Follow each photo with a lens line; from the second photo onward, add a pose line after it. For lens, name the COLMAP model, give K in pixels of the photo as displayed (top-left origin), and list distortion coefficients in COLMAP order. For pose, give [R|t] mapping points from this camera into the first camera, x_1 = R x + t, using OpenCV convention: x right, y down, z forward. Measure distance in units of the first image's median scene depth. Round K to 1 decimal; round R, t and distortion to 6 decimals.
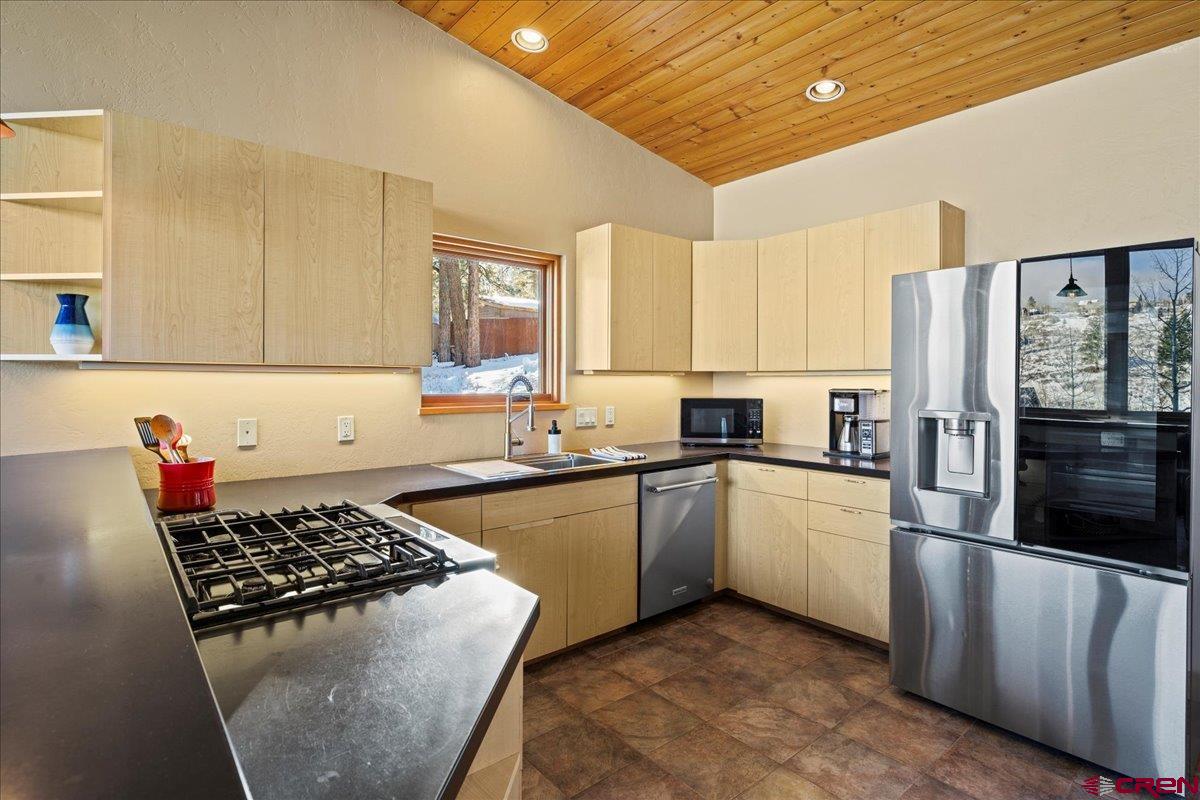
lens RADIAL K [[595.2, 0, 597.5], [0, 595.2, 381.7], [0, 0, 1]] dist [0.001917, 0.000042]
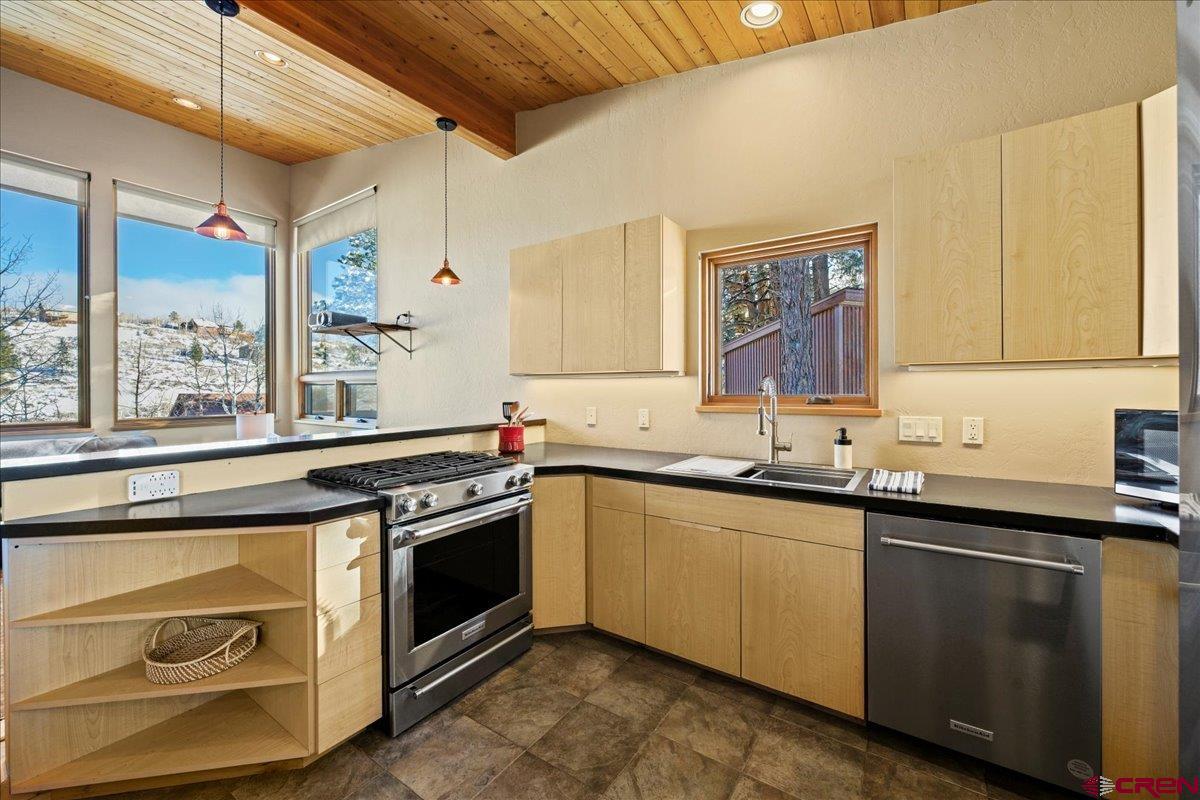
lens RADIAL K [[478.0, 0, 600.3], [0, 478.0, 388.8], [0, 0, 1]] dist [-0.002298, -0.000177]
pose [[0.269992, -0.003150, -0.962857, 0.542920], [0.001165, 0.999995, -0.002945, 0.013505], [0.962862, -0.000327, 0.269995, 0.564311]]
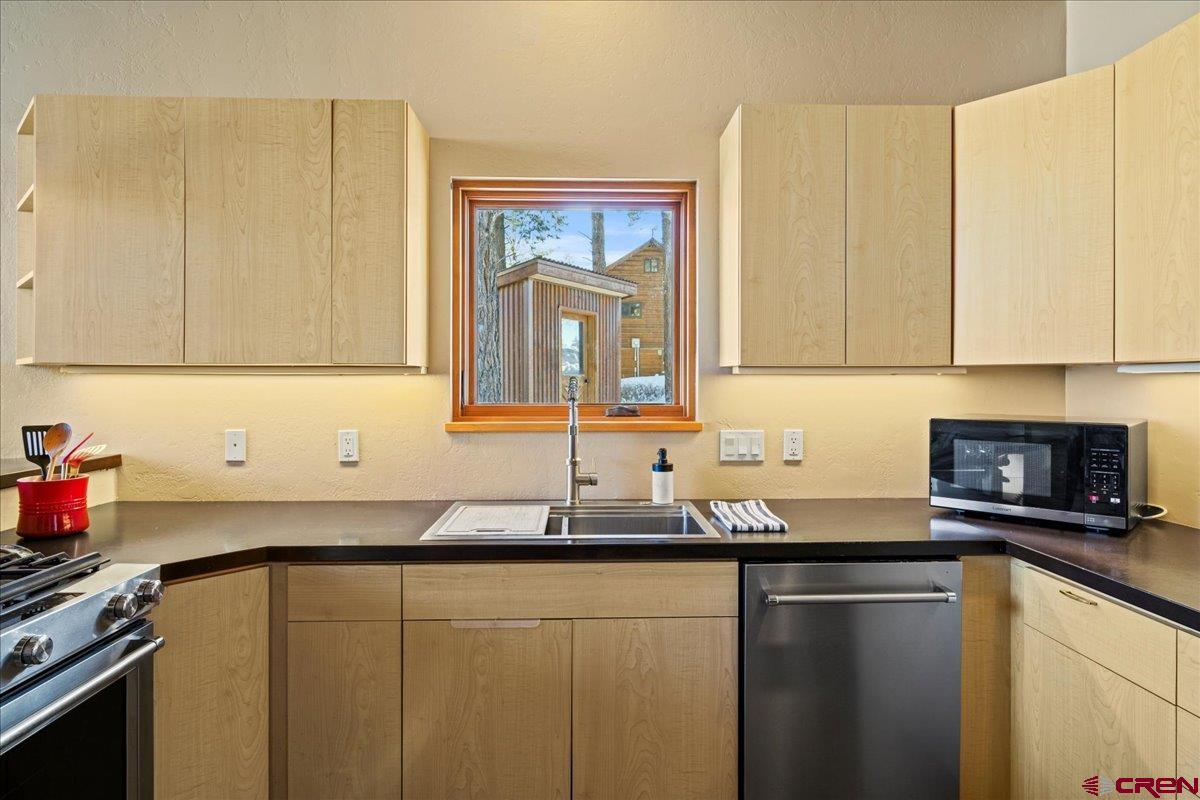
lens RADIAL K [[665.7, 0, 601.9], [0, 665.7, 383.7], [0, 0, 1]] dist [0.002447, 0.000563]
pose [[0.788943, -0.000703, -0.614465, 0.344247], [-0.000522, 0.999998, -0.001814, -0.001415], [0.614466, 0.001752, 0.788942, 0.474530]]
